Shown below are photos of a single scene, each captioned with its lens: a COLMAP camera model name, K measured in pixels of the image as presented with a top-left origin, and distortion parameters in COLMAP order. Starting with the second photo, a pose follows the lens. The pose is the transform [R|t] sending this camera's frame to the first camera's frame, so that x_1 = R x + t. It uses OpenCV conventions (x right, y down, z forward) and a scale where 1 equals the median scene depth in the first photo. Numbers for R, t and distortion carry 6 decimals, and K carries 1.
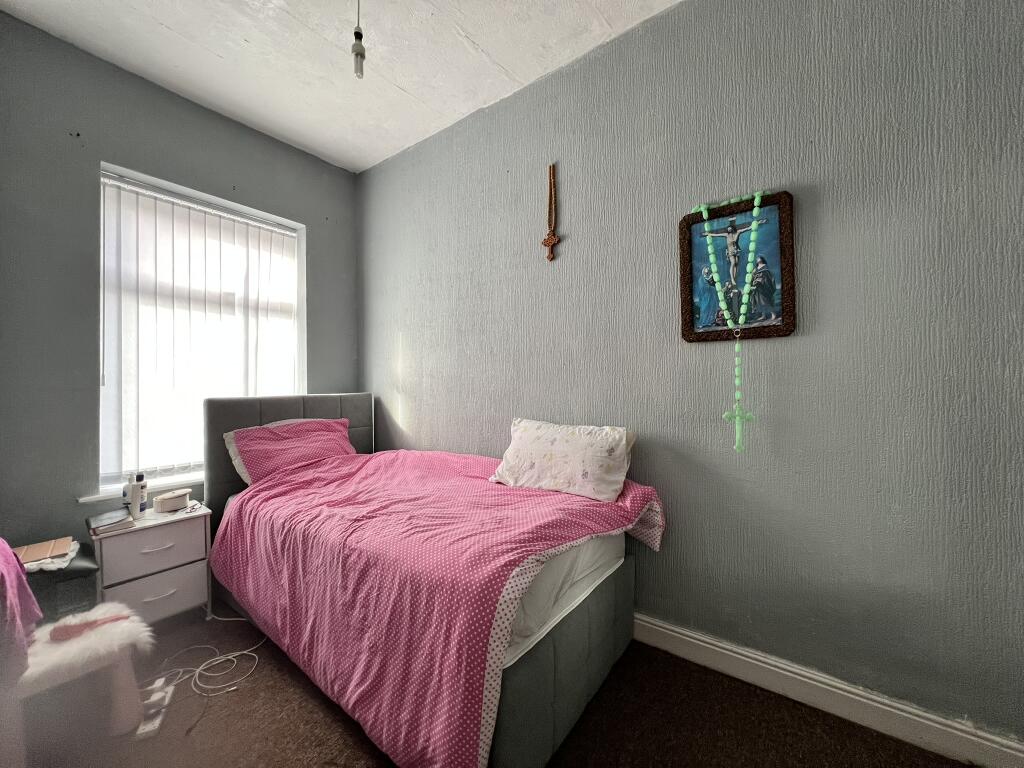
lens RADIAL K [[410.5, 0, 511.6], [0, 410.5, 382.9], [0, 0, 1]] dist [0.000816, 0.000067]
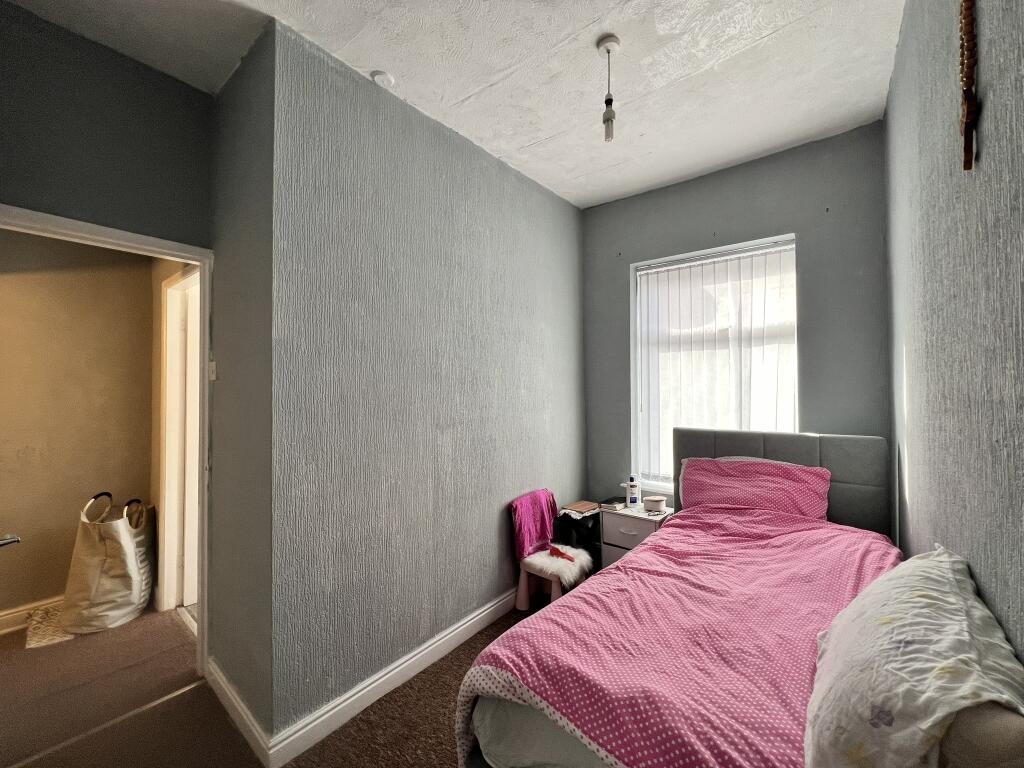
lens RADIAL K [[410.5, 0, 511.7], [0, 410.5, 384.3], [0, 0, 1]] dist [0.000816, 0.000067]
pose [[-0.030536, 0.004093, -0.999525, 0.486107], [0.006045, 0.999974, 0.003910, -0.097955], [0.999515, -0.005922, -0.030560, 0.562388]]
